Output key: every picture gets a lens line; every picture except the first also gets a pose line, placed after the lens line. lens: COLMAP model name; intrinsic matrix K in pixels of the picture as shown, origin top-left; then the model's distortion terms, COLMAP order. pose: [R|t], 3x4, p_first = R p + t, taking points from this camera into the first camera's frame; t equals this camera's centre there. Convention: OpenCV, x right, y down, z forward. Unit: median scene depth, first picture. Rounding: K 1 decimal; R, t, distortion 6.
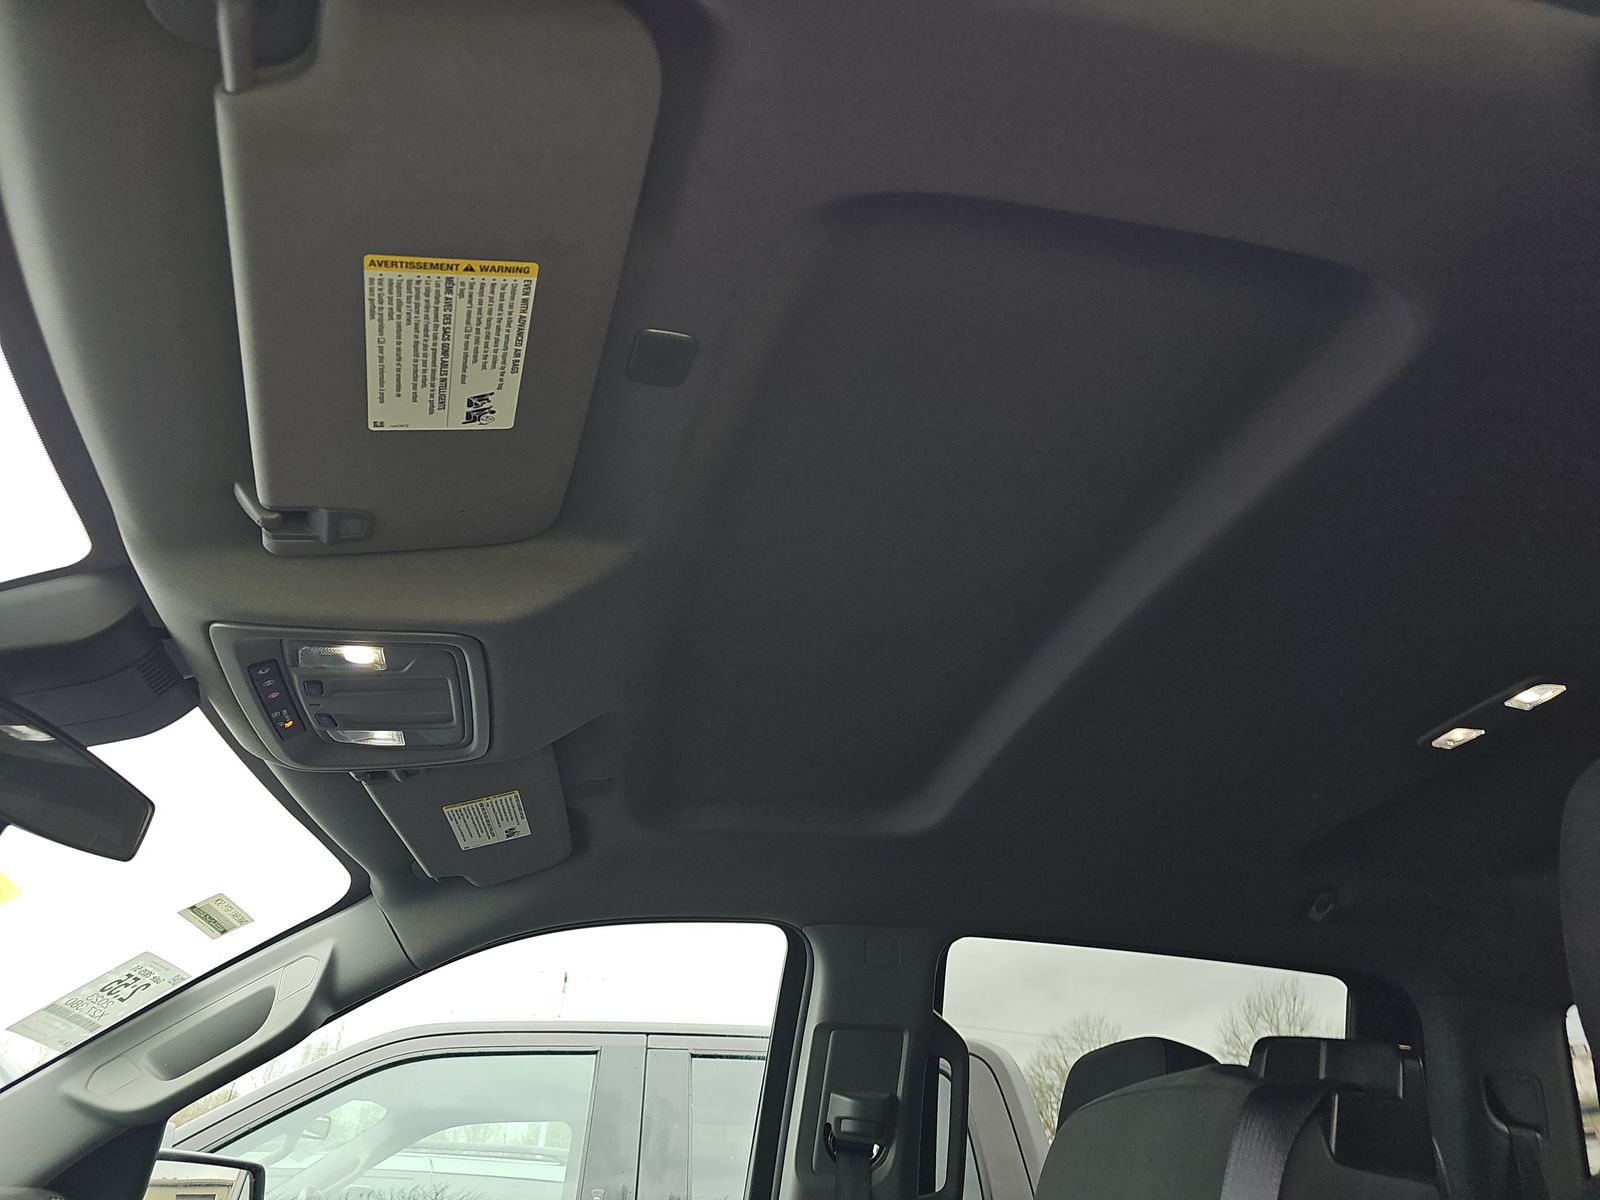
lens RADIAL K [[1069.5, 0, 794.9], [0, 1069.5, 602.2], [0, 0, 1]] dist [0.032550, -0.002515]
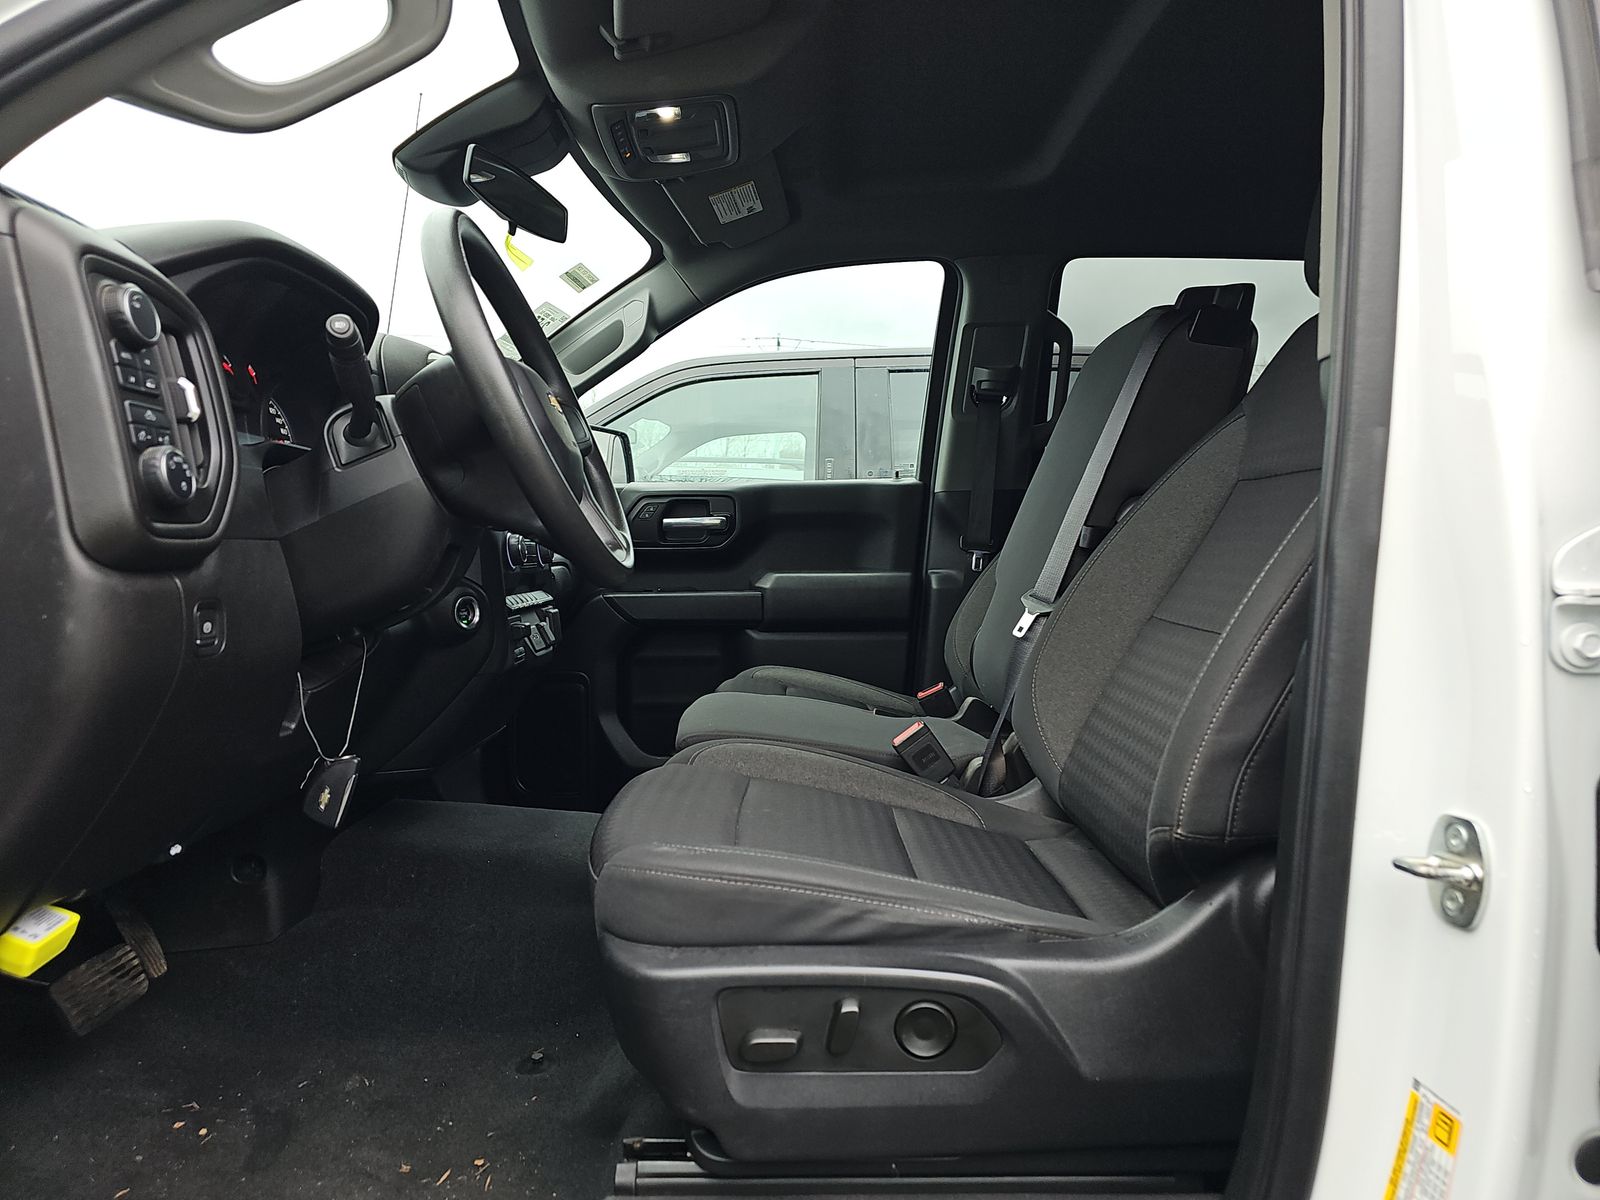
lens RADIAL K [[1069.5, 0, 794.9], [0, 1069.5, 602.2], [0, 0, 1]] dist [0.032550, -0.002515]
pose [[0.981620, -0.016522, -0.190128, 0.072604], [0.117919, 0.835828, 0.536178, -0.122147], [0.150056, -0.548743, 0.822414, -0.516920]]
